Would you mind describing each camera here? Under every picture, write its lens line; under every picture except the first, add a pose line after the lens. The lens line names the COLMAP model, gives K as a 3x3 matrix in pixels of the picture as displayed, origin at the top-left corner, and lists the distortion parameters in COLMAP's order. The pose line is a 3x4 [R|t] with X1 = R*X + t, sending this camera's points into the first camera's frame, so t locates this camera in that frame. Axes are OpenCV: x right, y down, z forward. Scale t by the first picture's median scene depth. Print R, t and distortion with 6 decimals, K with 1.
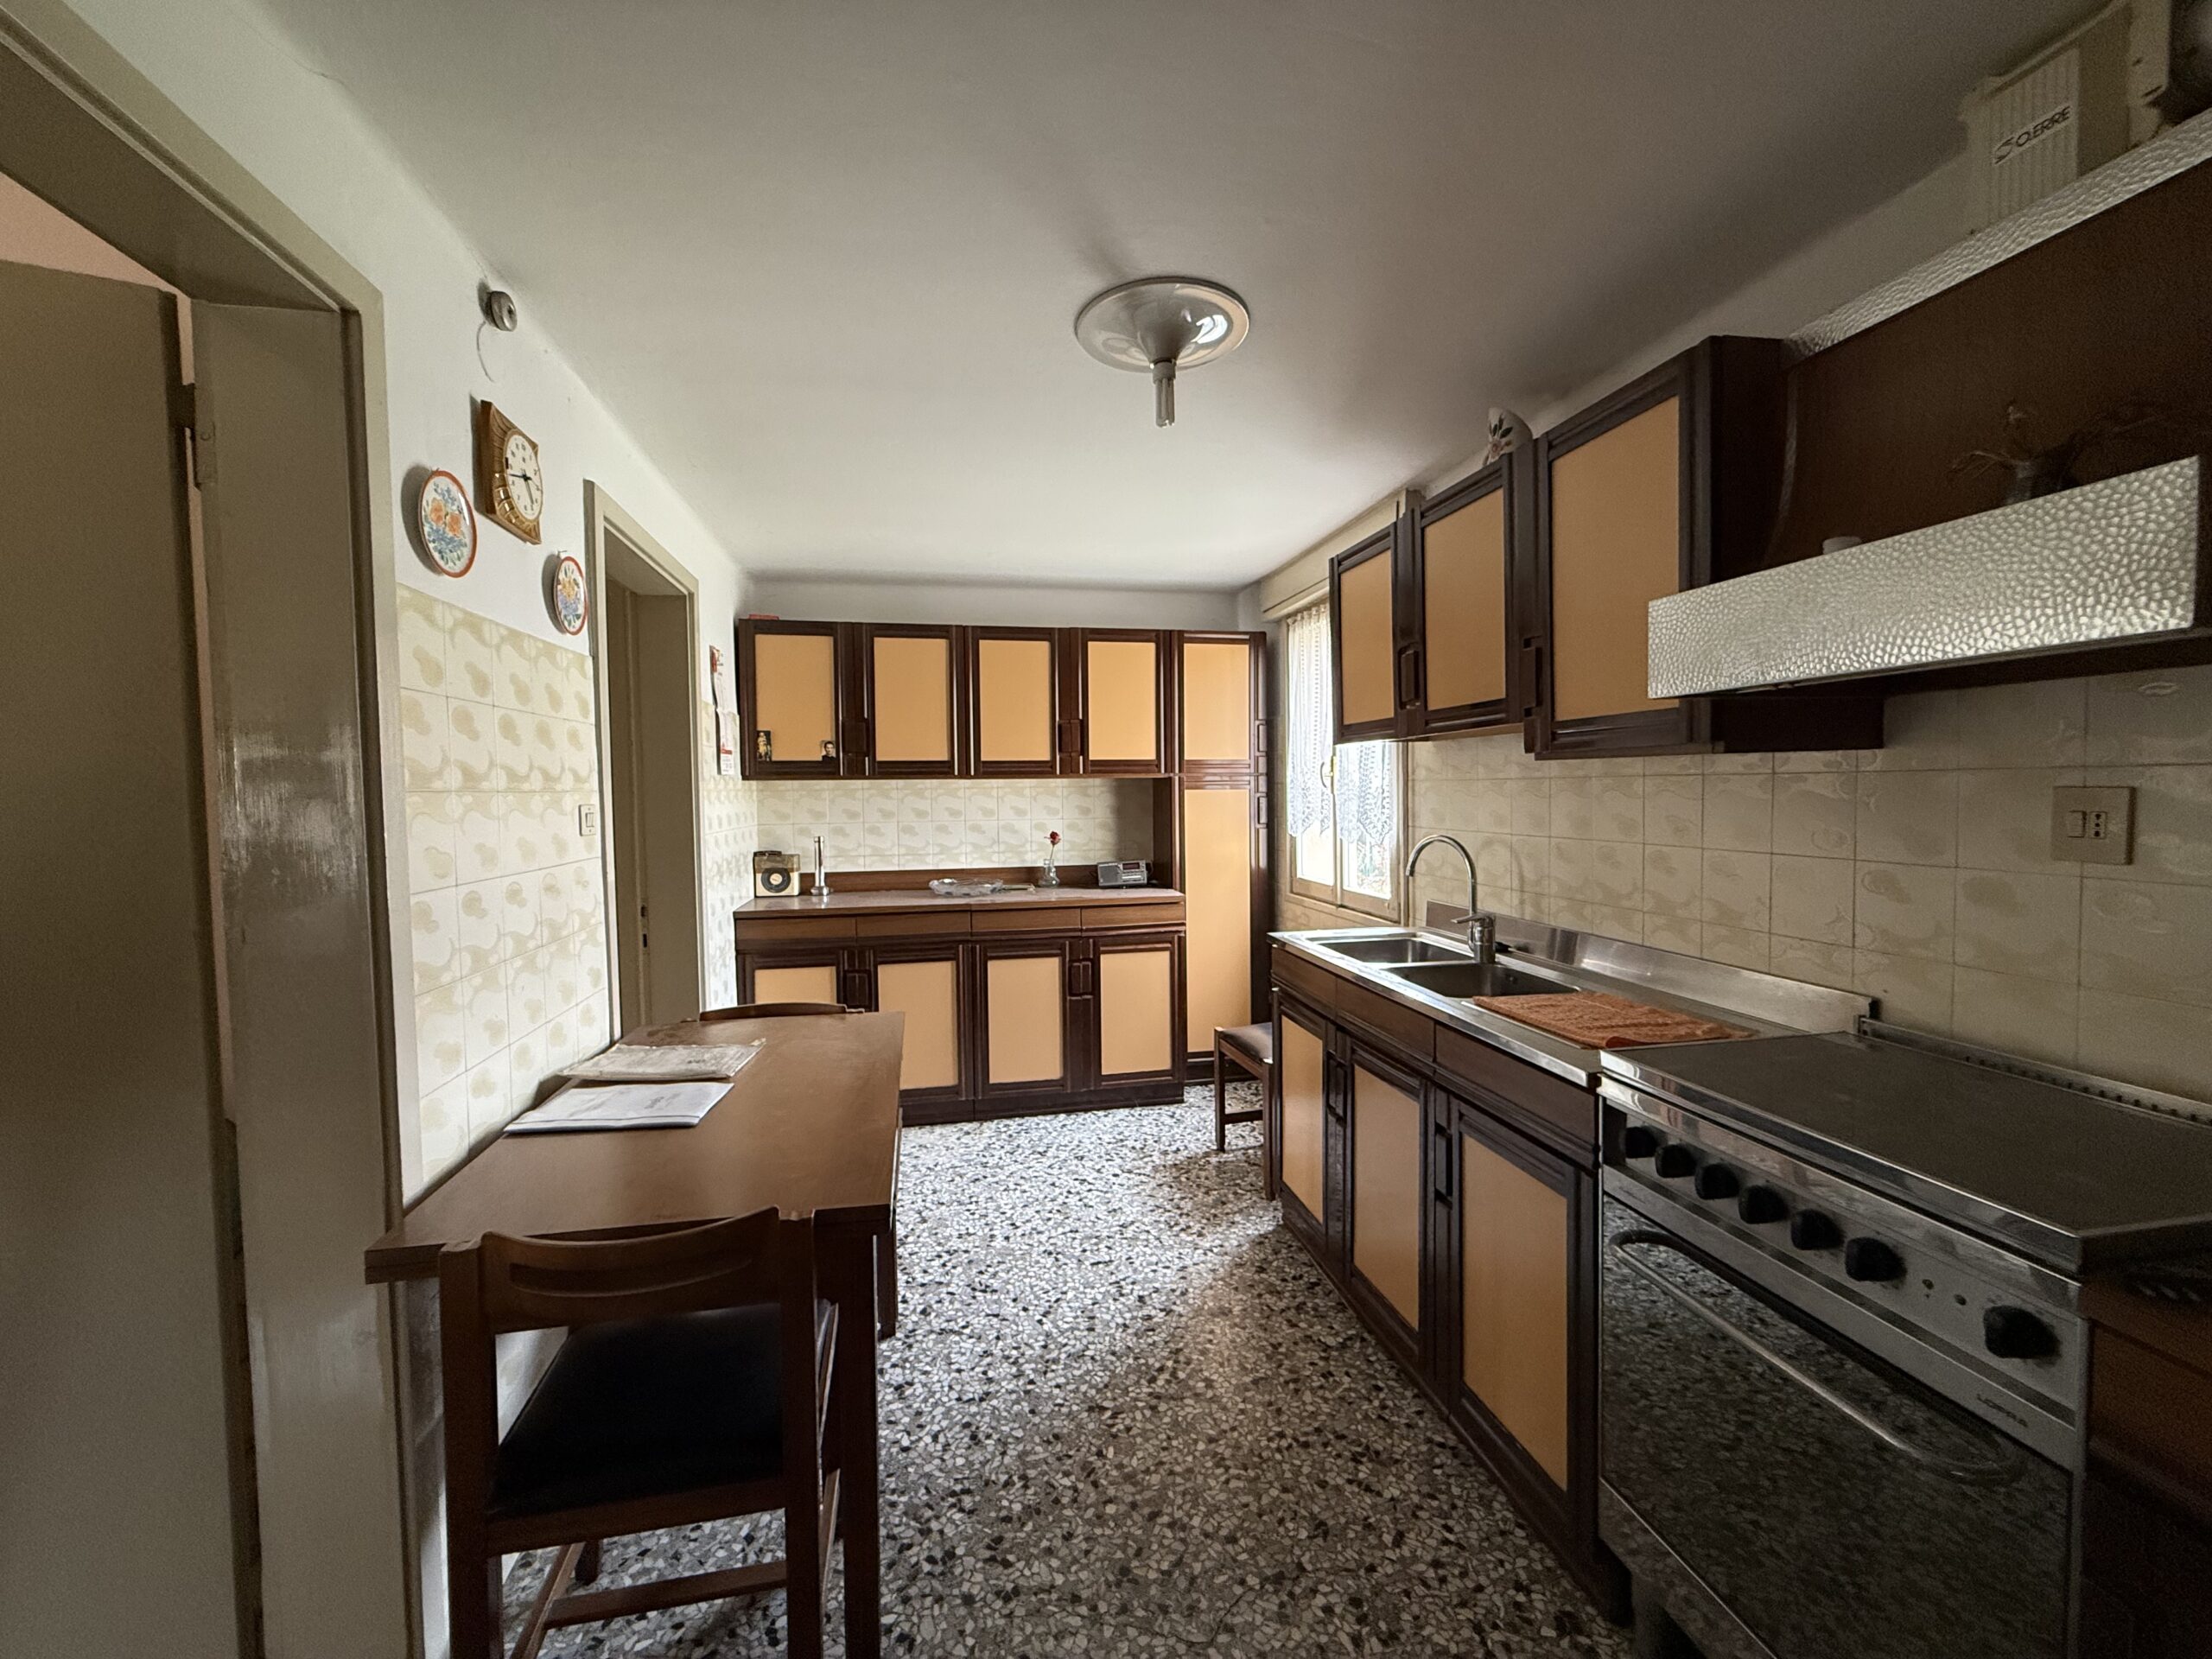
lens RADIAL K [[880.2, 0, 1100.4], [0, 880.2, 827.2], [0, 0, 1]] dist [0.000298, -0.000060]
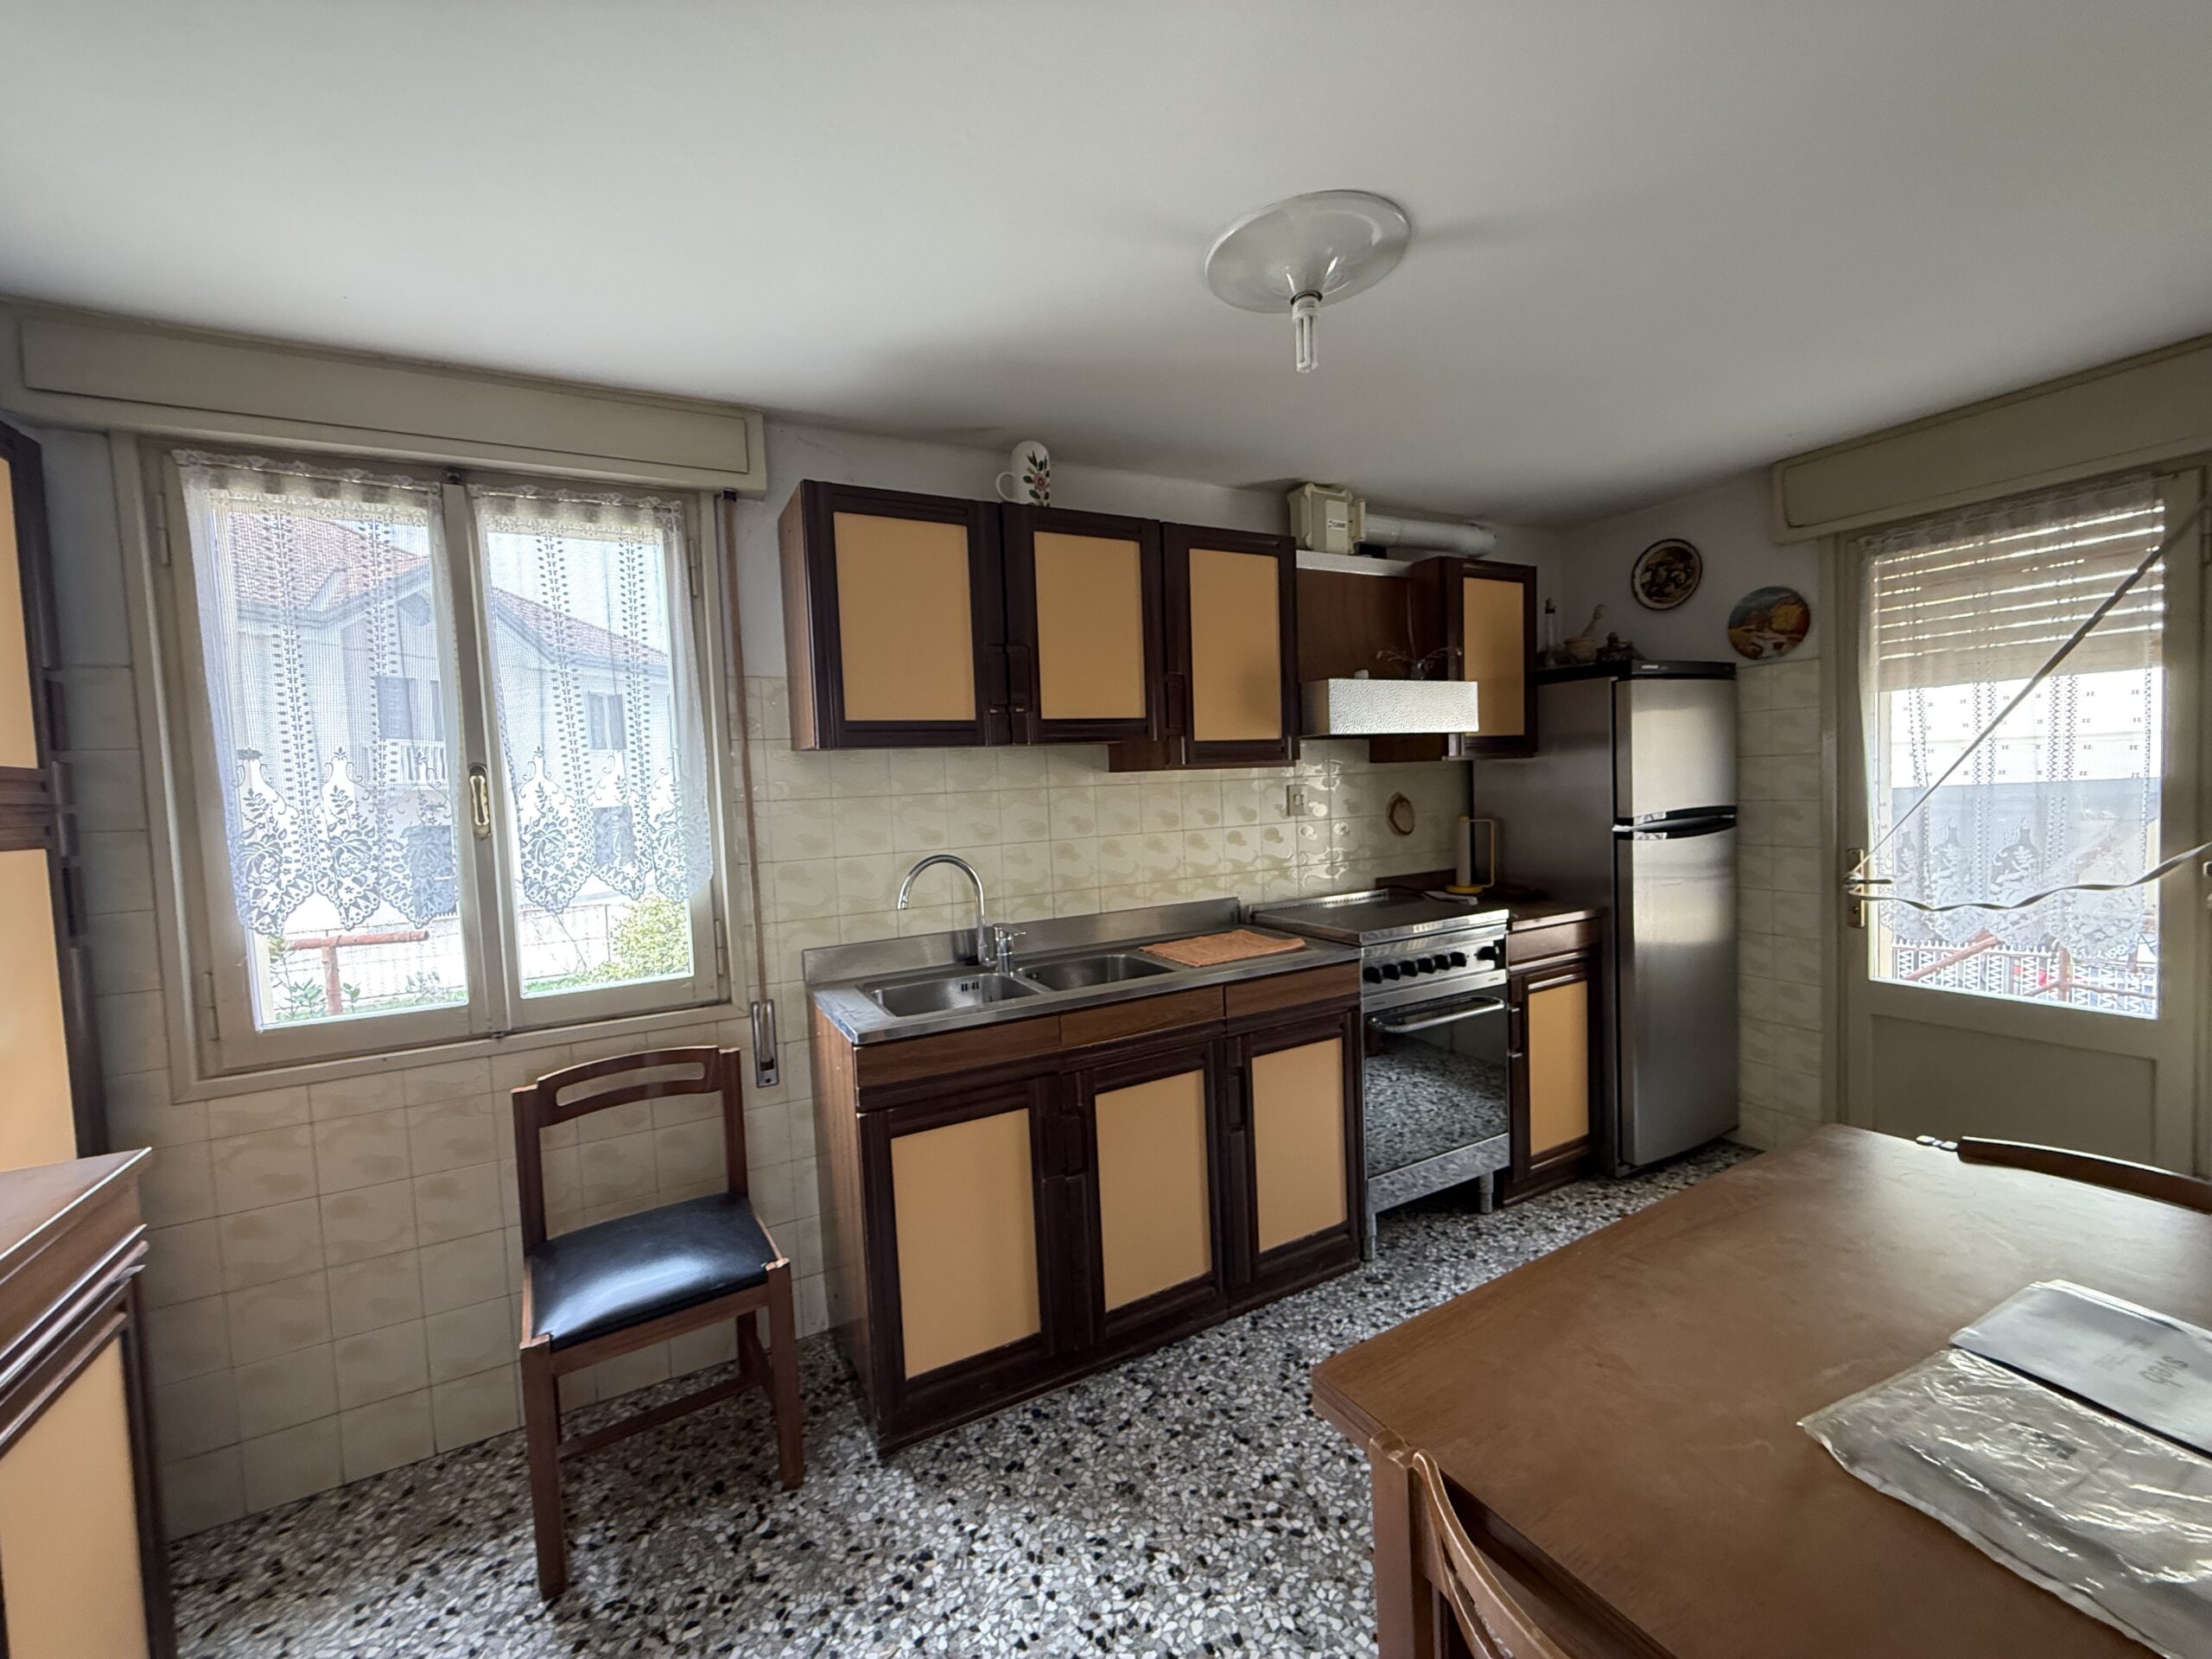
lens RADIAL K [[880.2, 0, 1100.4], [0, 880.2, 827.2], [0, 0, 1]] dist [0.000298, -0.000060]
pose [[-0.296650, -0.022563, 0.954720, -0.621133], [0.088050, 0.994816, 0.050870, -0.059785], [-0.950918, 0.099154, -0.293126, 1.317478]]
